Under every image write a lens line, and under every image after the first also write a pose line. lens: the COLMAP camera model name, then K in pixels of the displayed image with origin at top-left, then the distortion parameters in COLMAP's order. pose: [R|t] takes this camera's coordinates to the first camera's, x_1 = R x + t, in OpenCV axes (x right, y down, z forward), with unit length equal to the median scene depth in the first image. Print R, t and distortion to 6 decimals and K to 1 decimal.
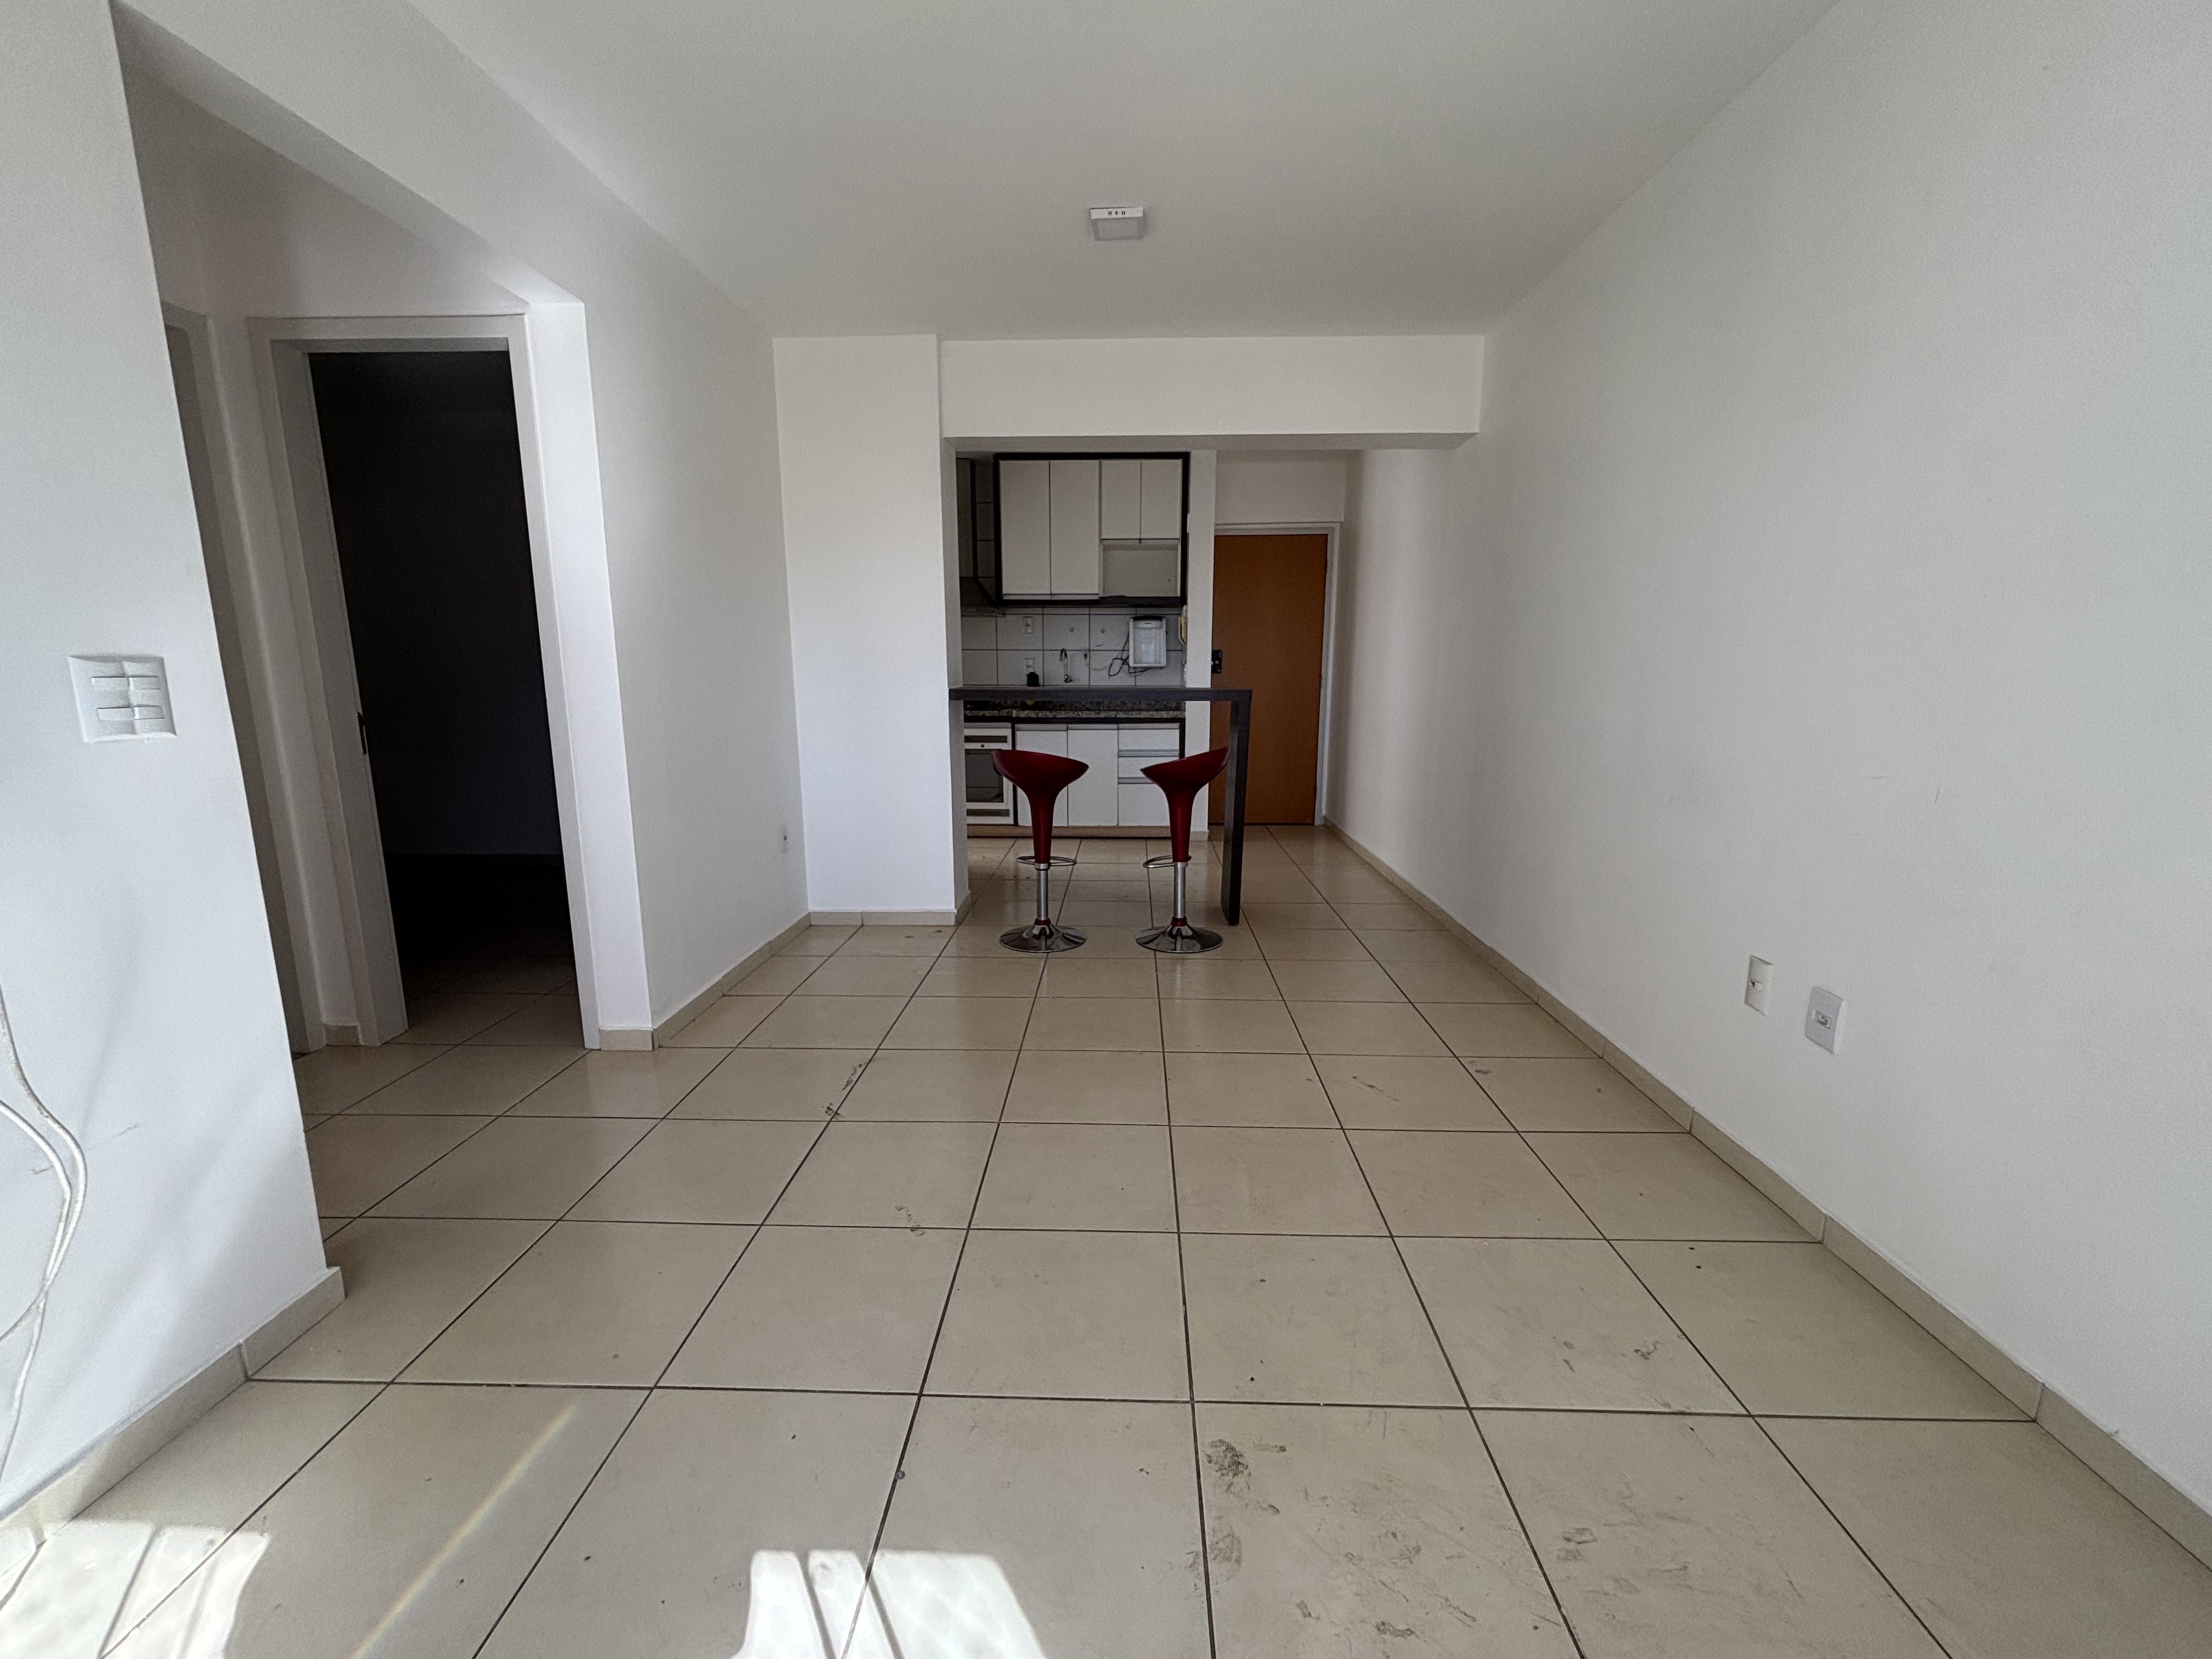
lens RADIAL K [[894.1, 0, 1100.8], [0, 894.1, 839.9], [0, 0, 1]] dist [-0.004296, 0.000529]
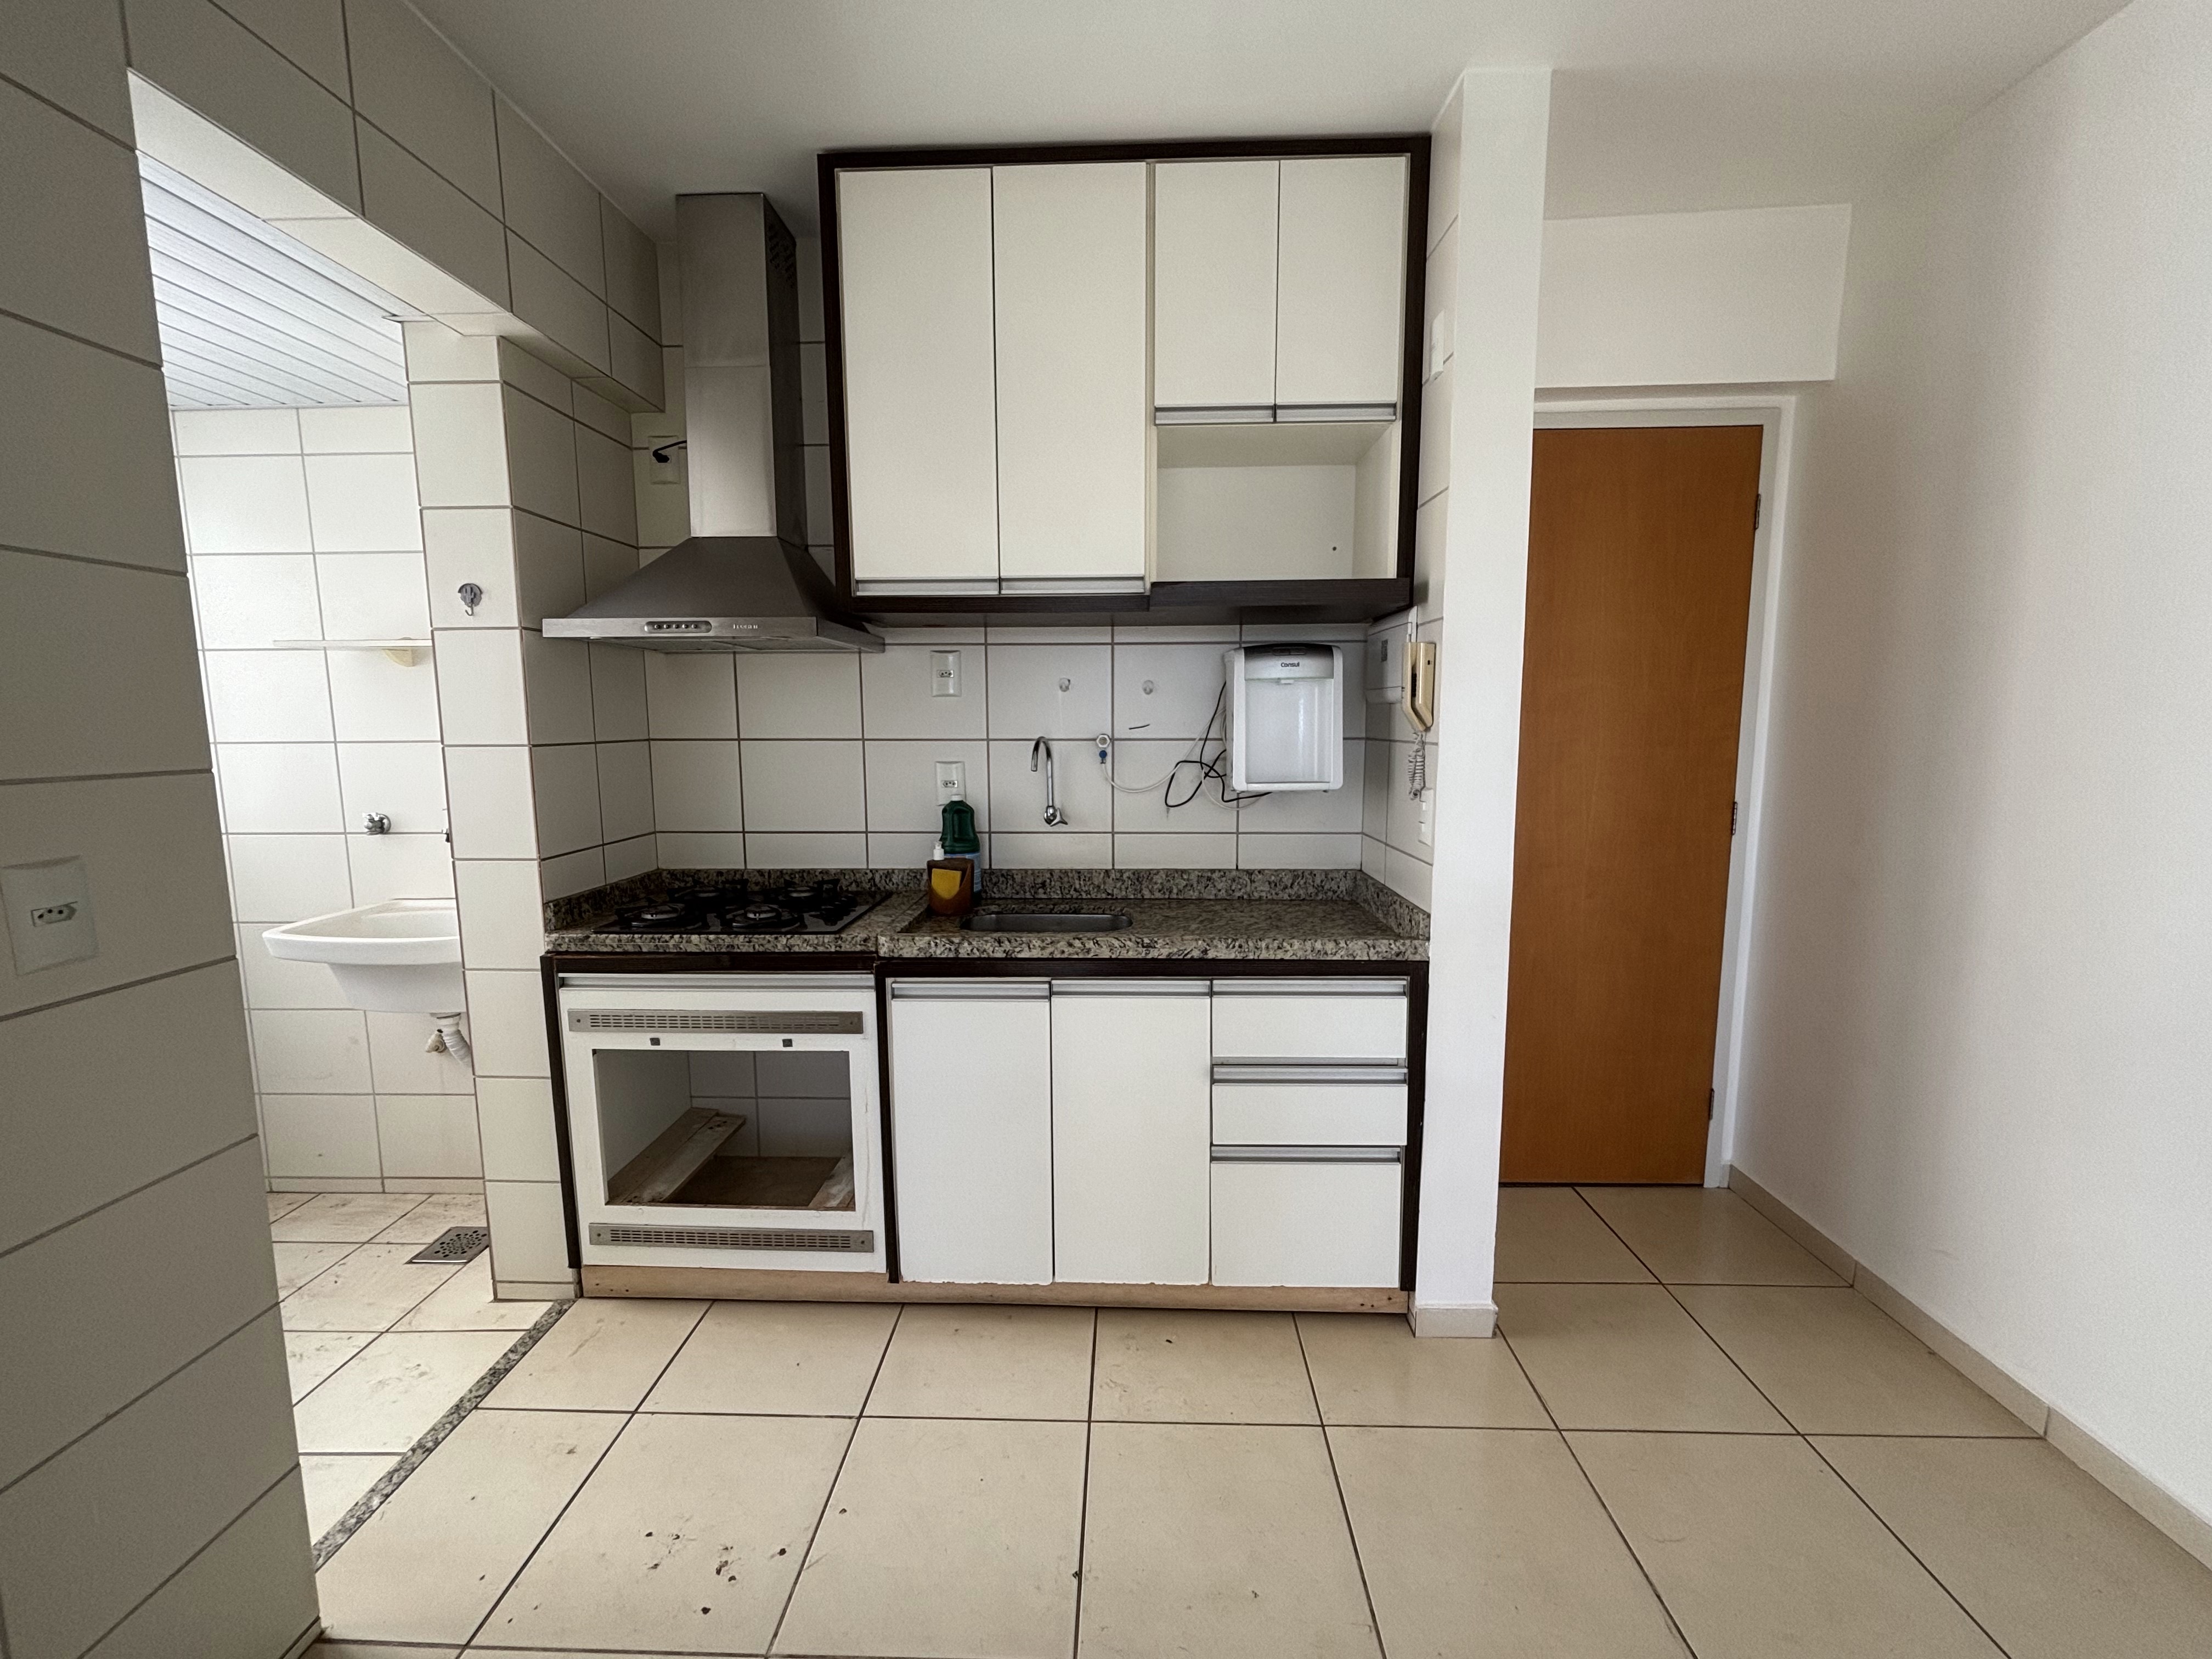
lens RADIAL K [[894.1, 0, 1093.5], [0, 894.1, 821.6], [0, 0, 1]] dist [-0.004296, 0.000529]
pose [[0.999980, -0.004725, -0.004253, -0.020333], [0.004364, 0.996677, -0.081336, -0.157517], [0.004623, 0.081316, 0.996678, 0.673844]]
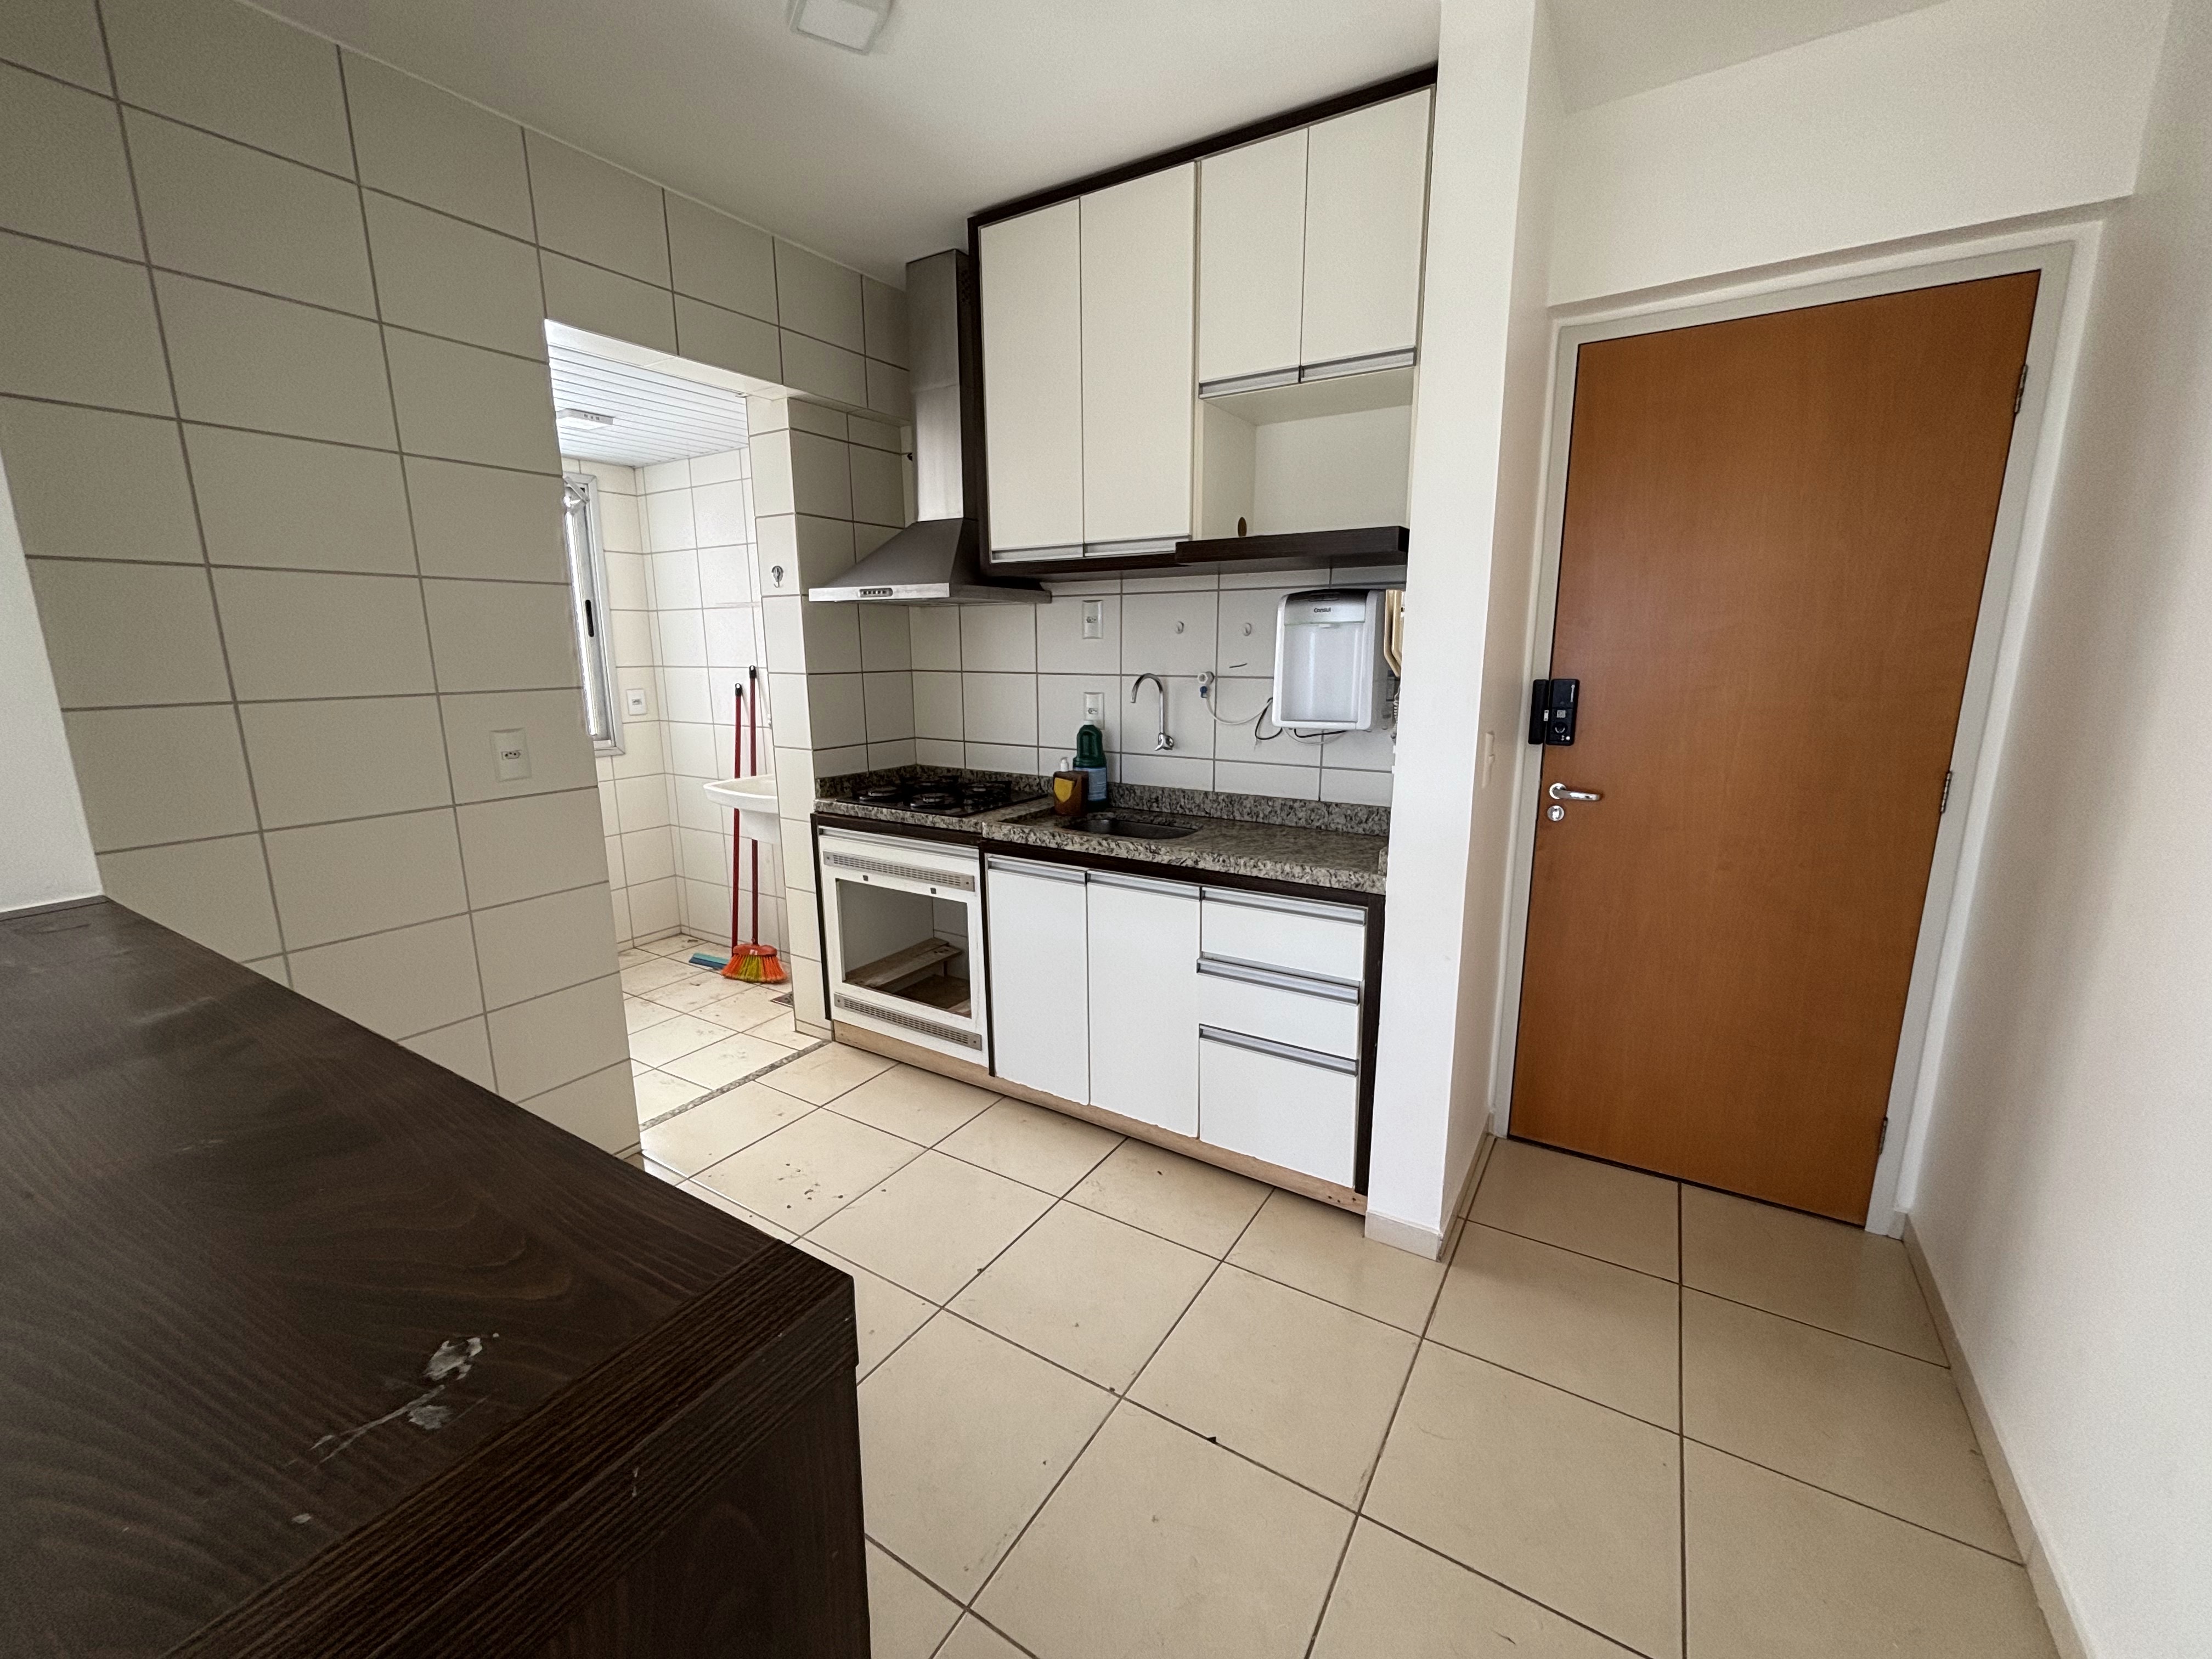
lens RADIAL K [[894.1, 0, 1110.3], [0, 894.1, 823.9], [0, 0, 1]] dist [-0.004296, 0.000529]
pose [[0.865381, 0.096047, -0.491824, 0.164339], [-0.095039, 0.995104, 0.027107, -0.159491], [0.492020, 0.023285, 0.870272, 0.651123]]
